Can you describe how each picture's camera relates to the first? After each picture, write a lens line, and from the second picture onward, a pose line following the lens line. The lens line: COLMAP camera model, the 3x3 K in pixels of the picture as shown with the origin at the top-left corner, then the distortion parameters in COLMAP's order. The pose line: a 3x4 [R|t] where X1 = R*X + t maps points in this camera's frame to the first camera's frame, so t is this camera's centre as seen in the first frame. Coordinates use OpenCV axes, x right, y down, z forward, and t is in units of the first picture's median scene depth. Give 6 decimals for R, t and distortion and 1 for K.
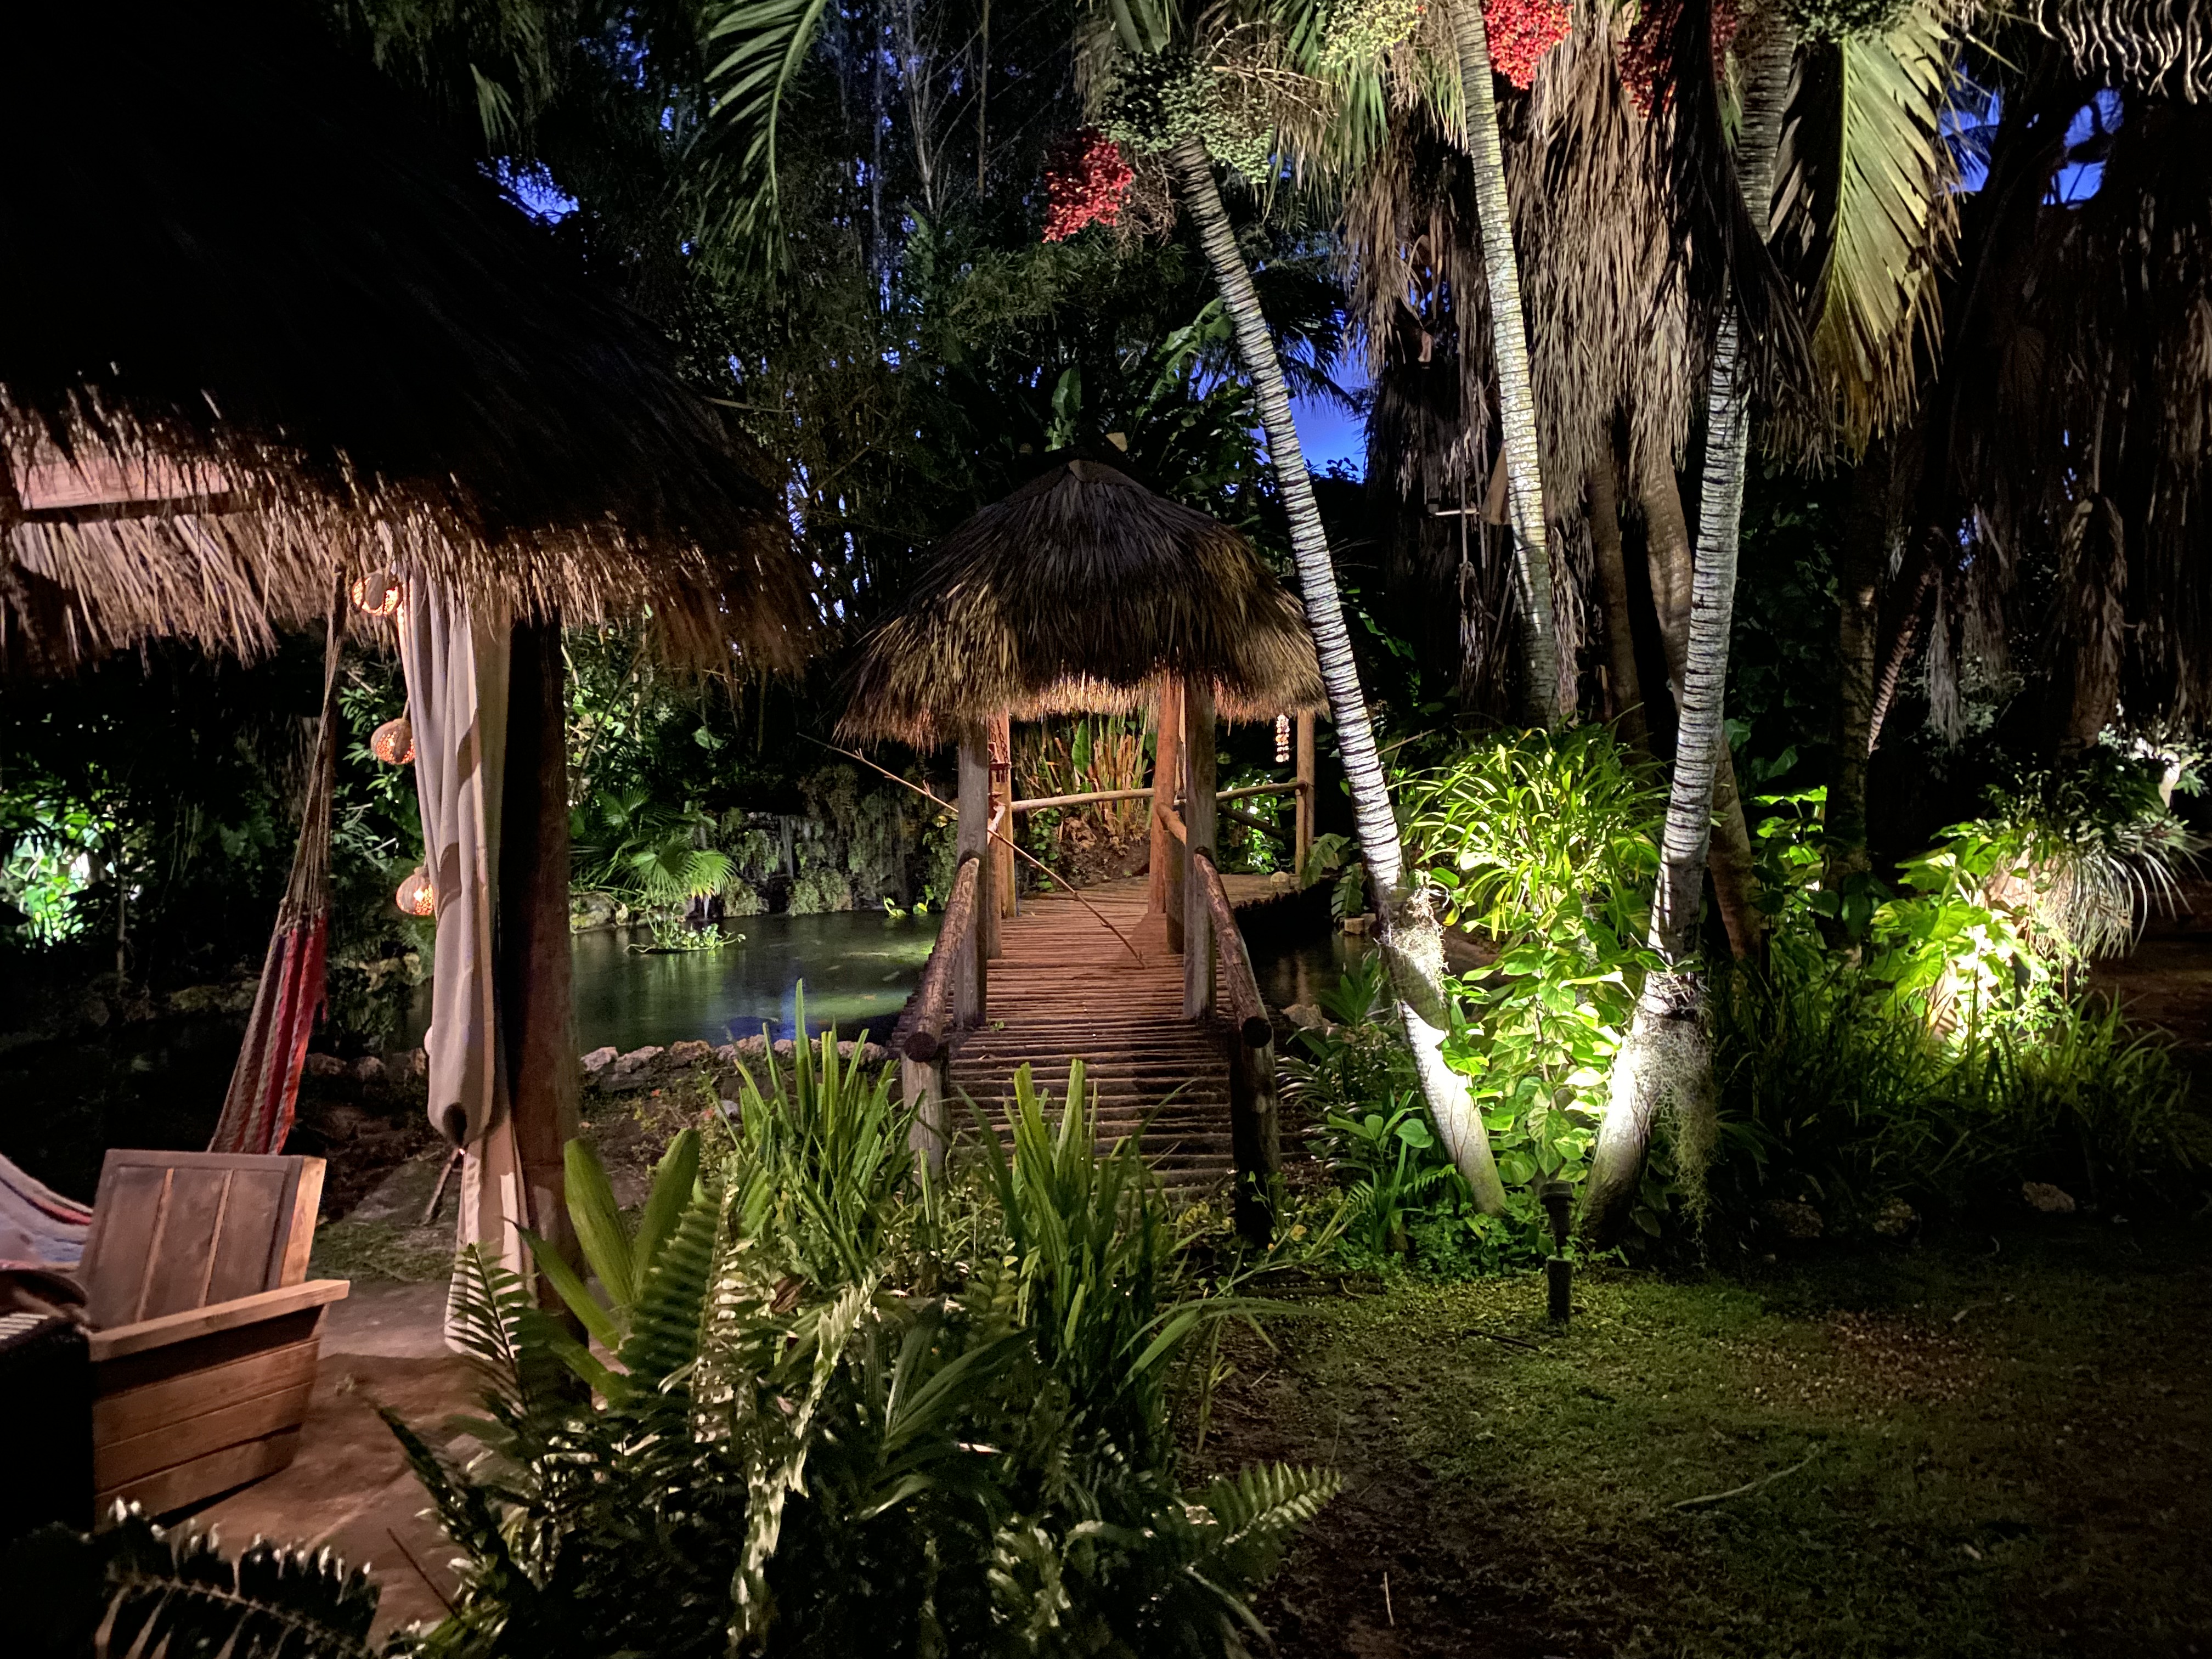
lens RADIAL K [[1670.7, 0, 1106.9], [0, 1670.7, 825.7], [0, 0, 1]] dist [0.022338, -0.010905]
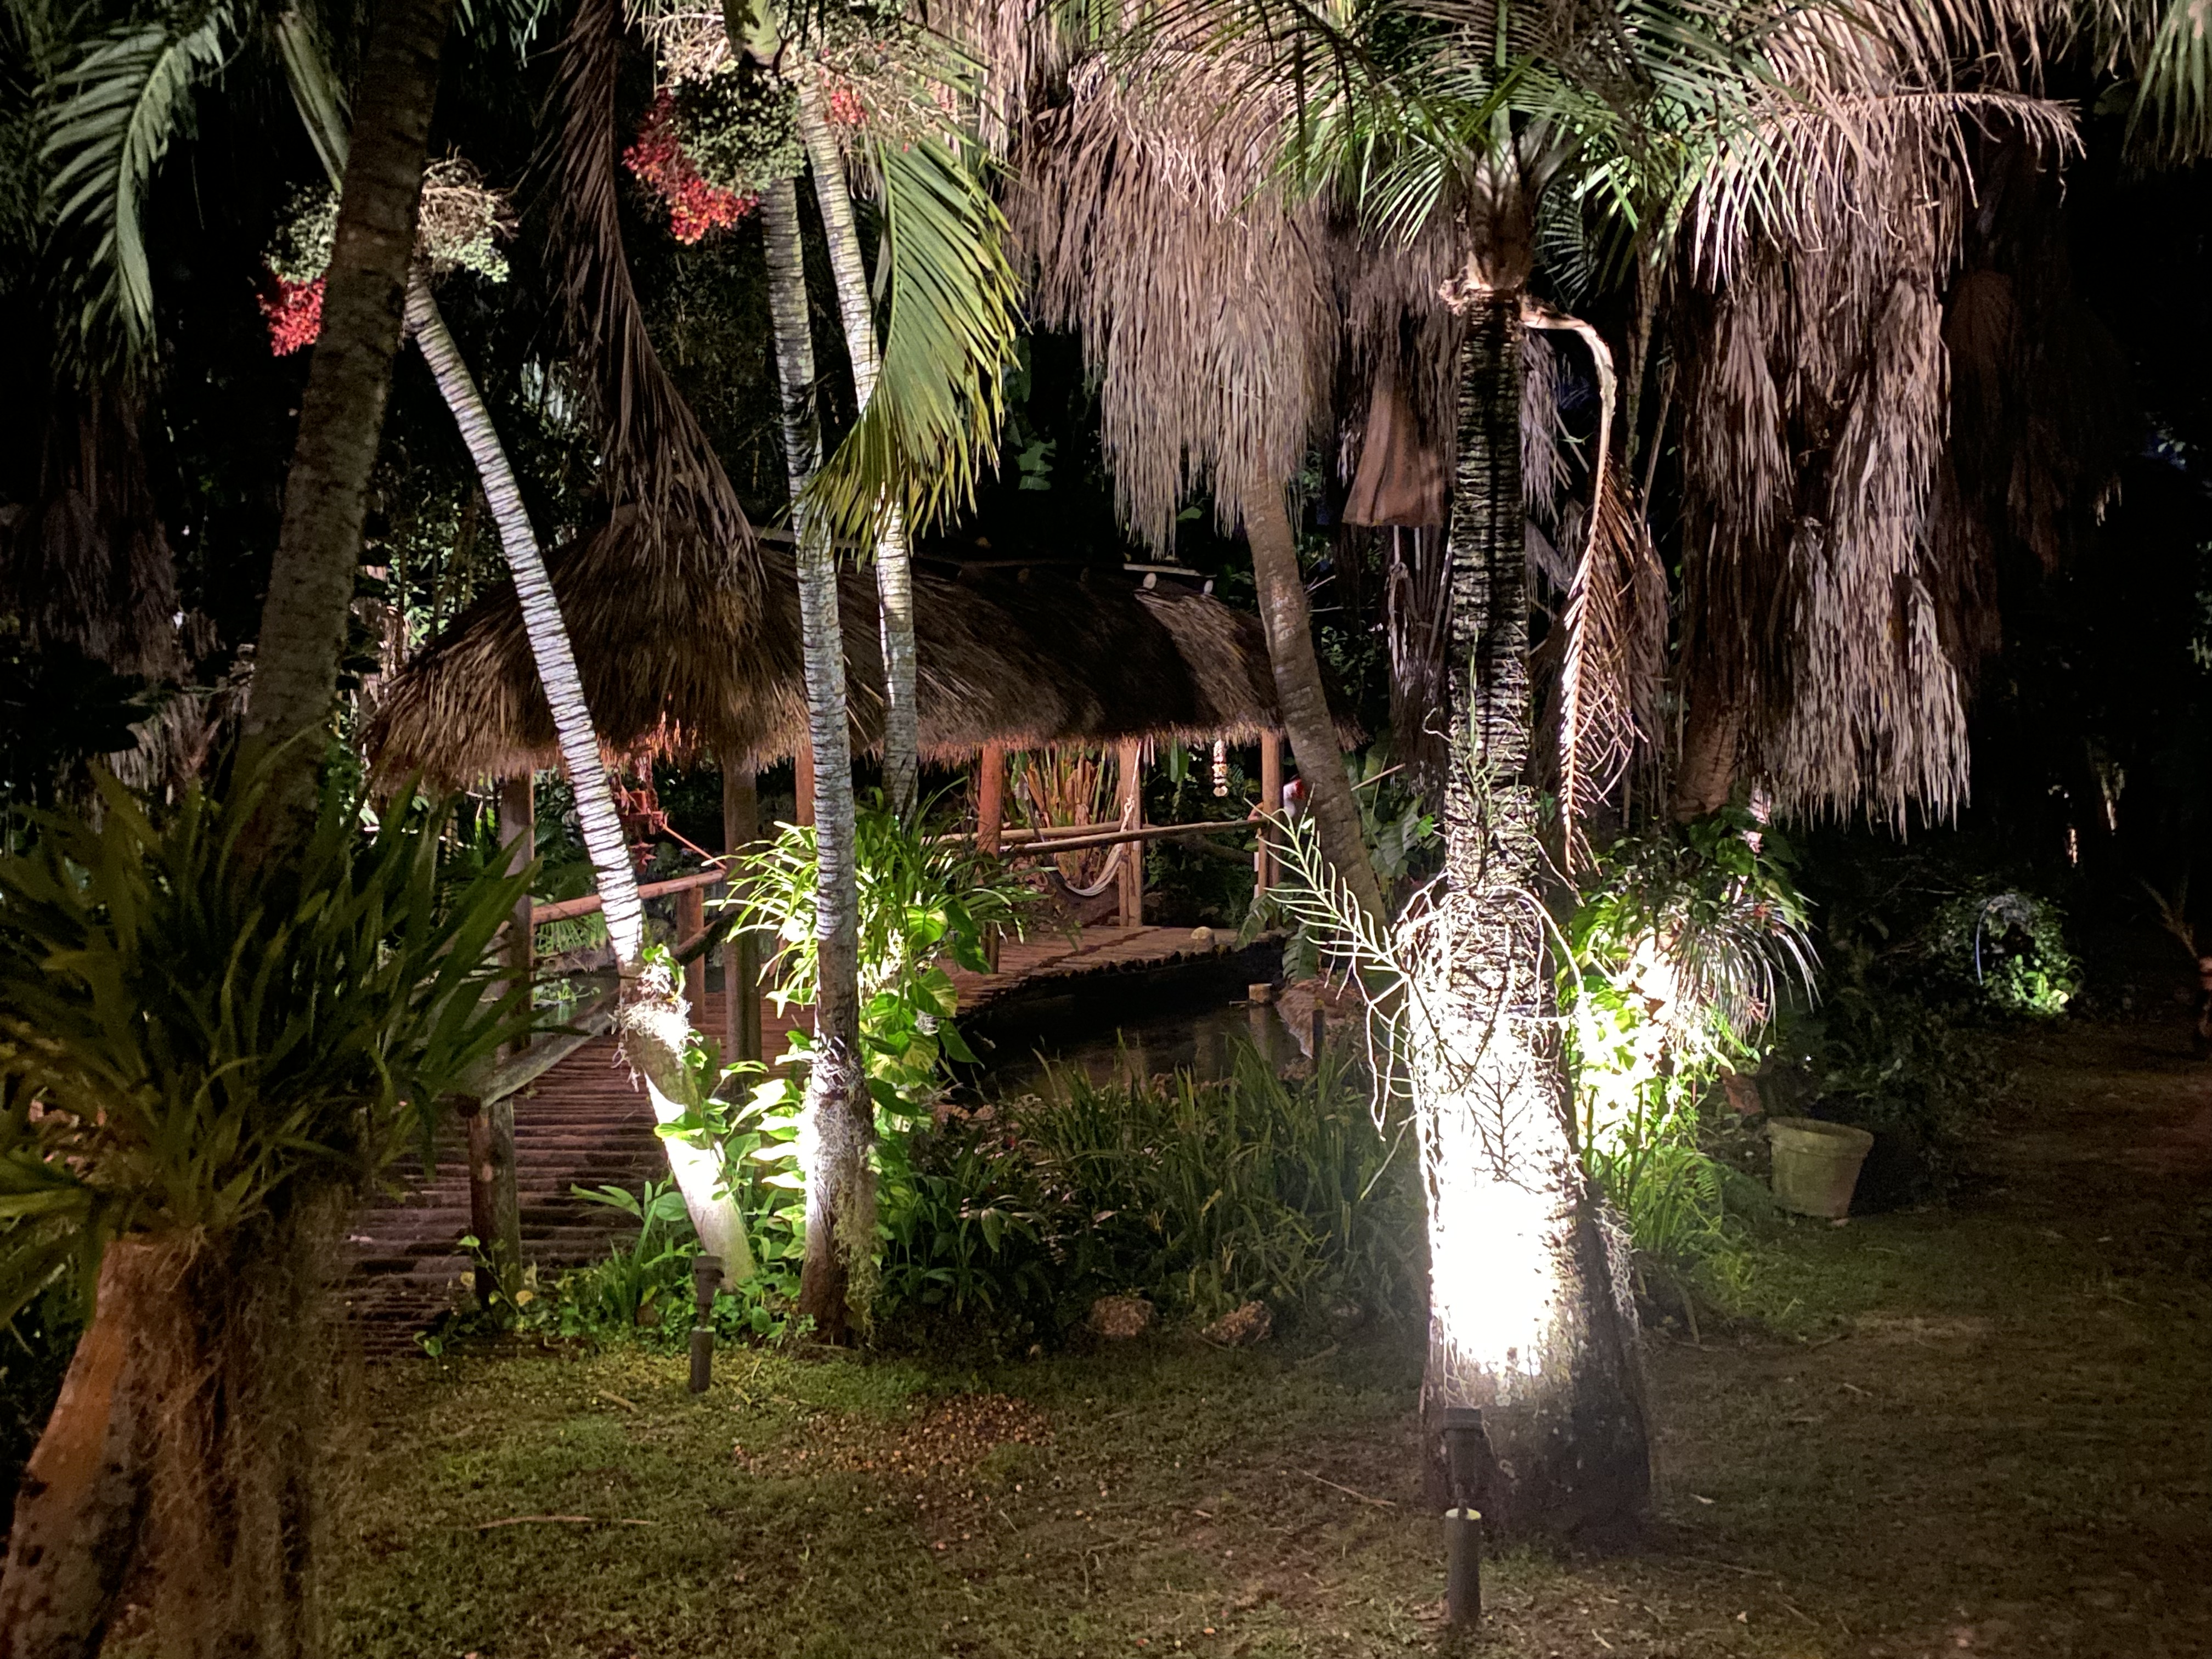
lens RADIAL K [[2173.9, 0, 1106.9], [0, 2173.9, 829.8], [0, 0, 1]] dist [0.171646, -0.379371]
pose [[0.977341, 0.007192, -0.211551, 0.681638], [-0.008405, 0.999953, -0.004835, -0.037427], [0.211506, 0.006503, 0.977355, -0.229776]]
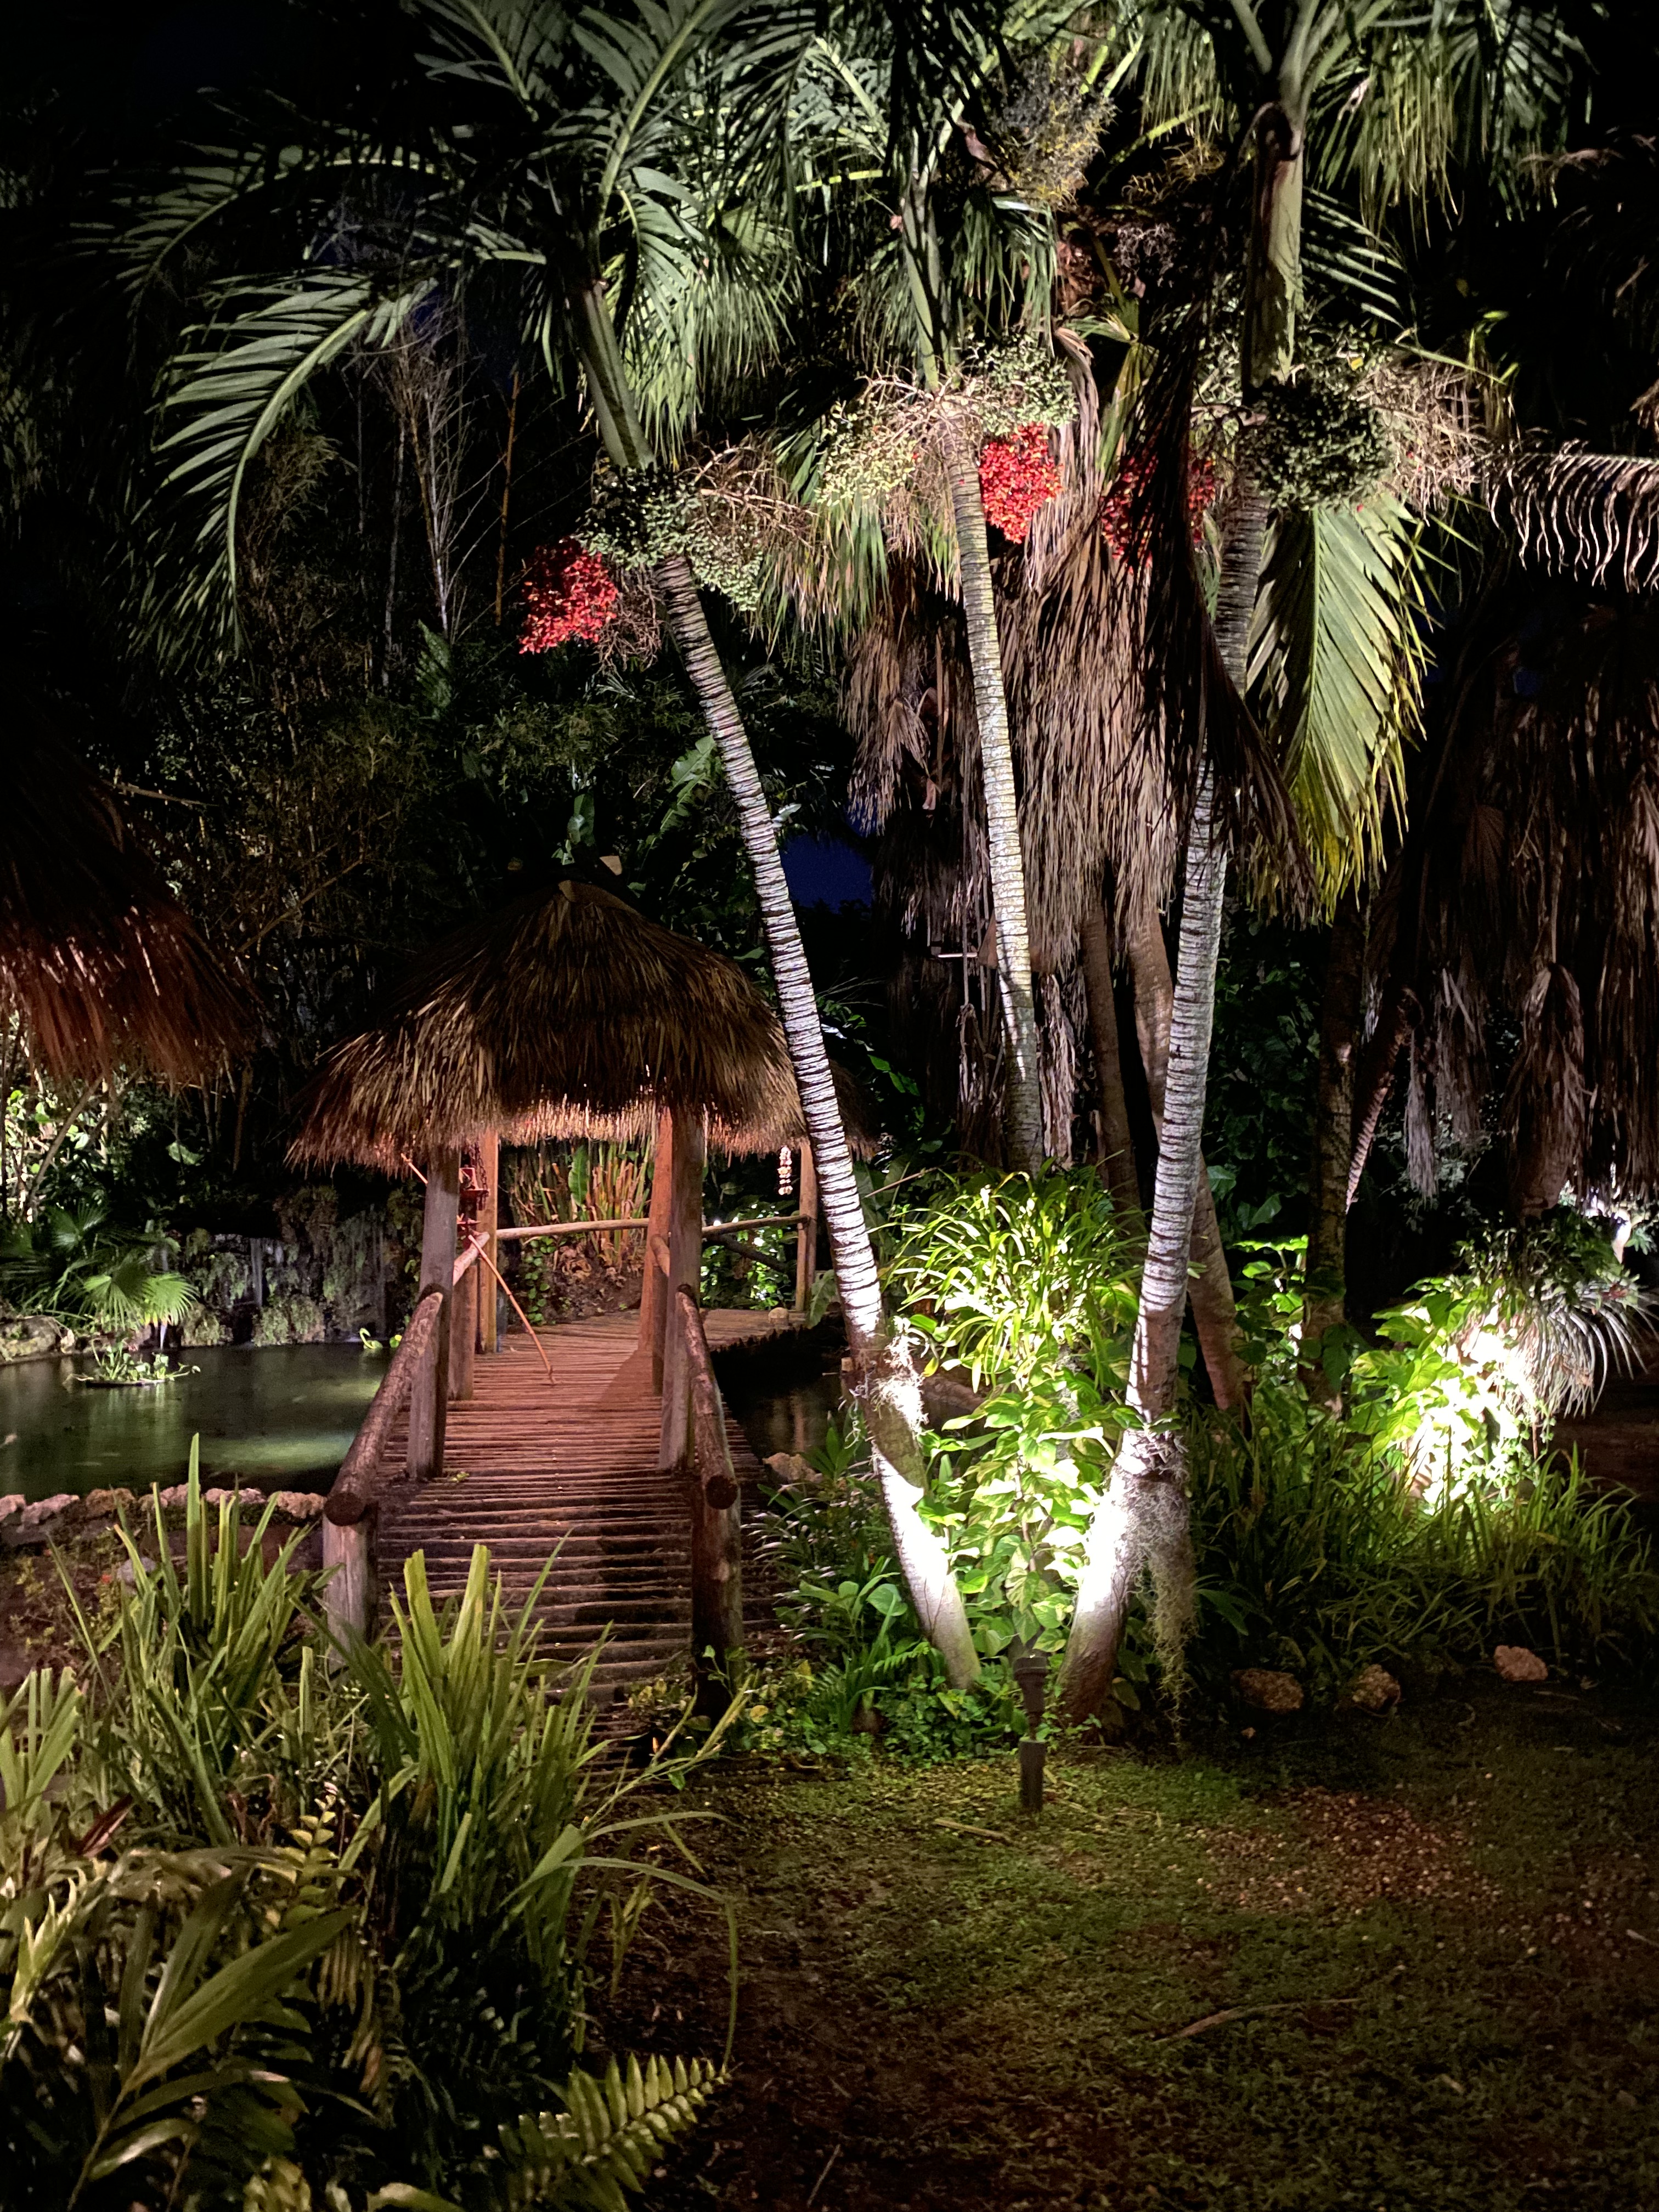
lens RADIAL K [[1653.1, 0, 832.7], [0, 1653.1, 1099.9], [0, 0, 1]] dist [0.155109, -0.354023]
pose [[0.991678, 0.035567, 0.123731, 0.025960], [-0.023926, 0.995253, -0.094330, -0.006271], [-0.126499, 0.090585, 0.987822, 0.046995]]
